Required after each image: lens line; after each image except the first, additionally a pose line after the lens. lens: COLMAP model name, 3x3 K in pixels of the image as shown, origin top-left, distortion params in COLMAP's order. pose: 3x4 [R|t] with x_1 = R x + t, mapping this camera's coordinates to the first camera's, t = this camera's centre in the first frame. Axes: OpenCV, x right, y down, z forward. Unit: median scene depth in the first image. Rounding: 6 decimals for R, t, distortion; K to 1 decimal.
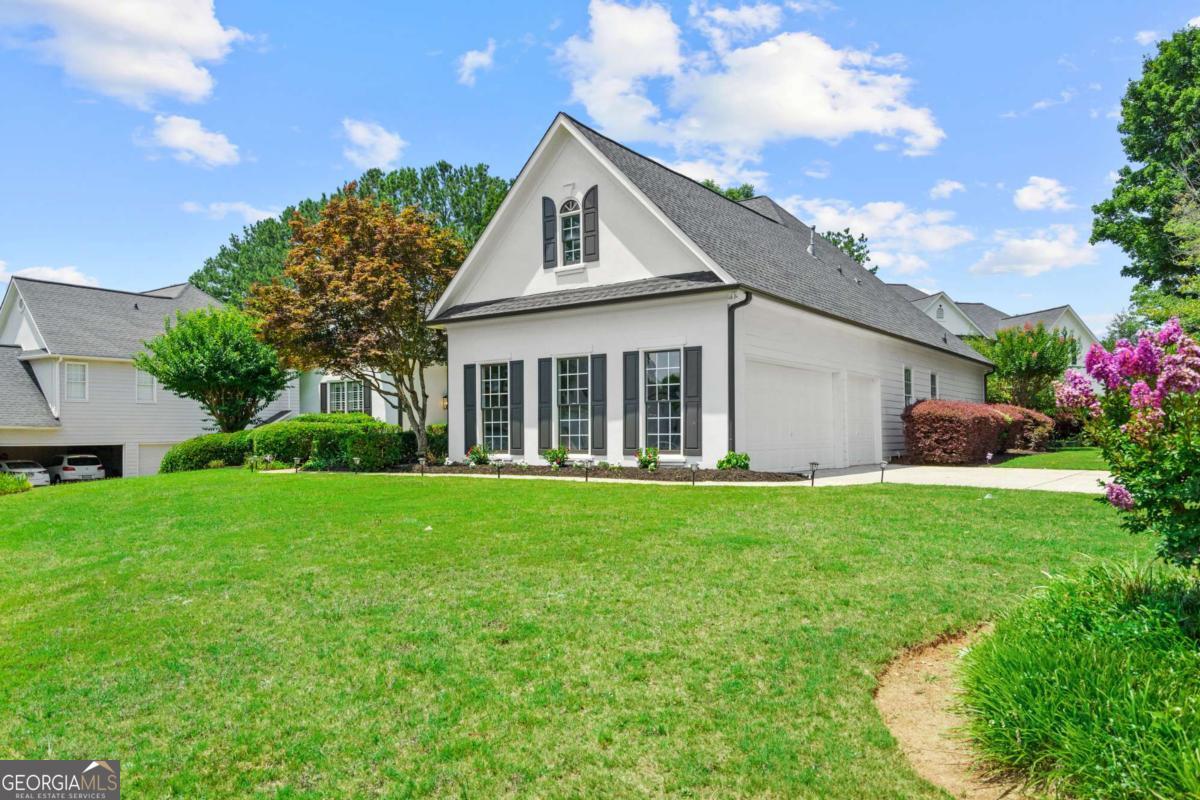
lens RADIAL K [[794.3, 0, 603.4], [0, 794.3, 390.9], [0, 0, 1]] dist [0.011131, -0.002020]
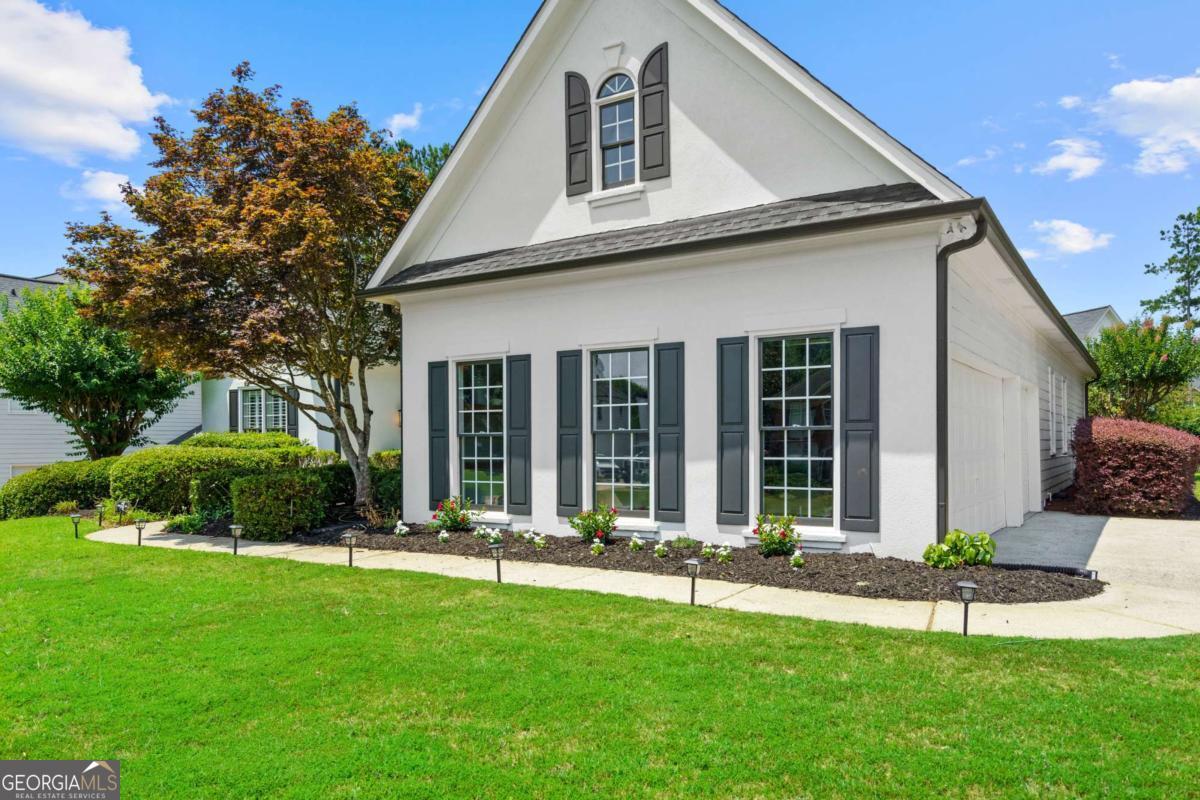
lens RADIAL K [[794.3, 0, 596.1], [0, 794.3, 410.9], [0, 0, 1]] dist [0.011131, -0.002020]
pose [[0.999332, 0.003853, 0.036332, -0.071831], [-0.004429, 0.999866, 0.015779, -0.005832], [-0.036266, -0.015929, 0.999215, 0.400162]]
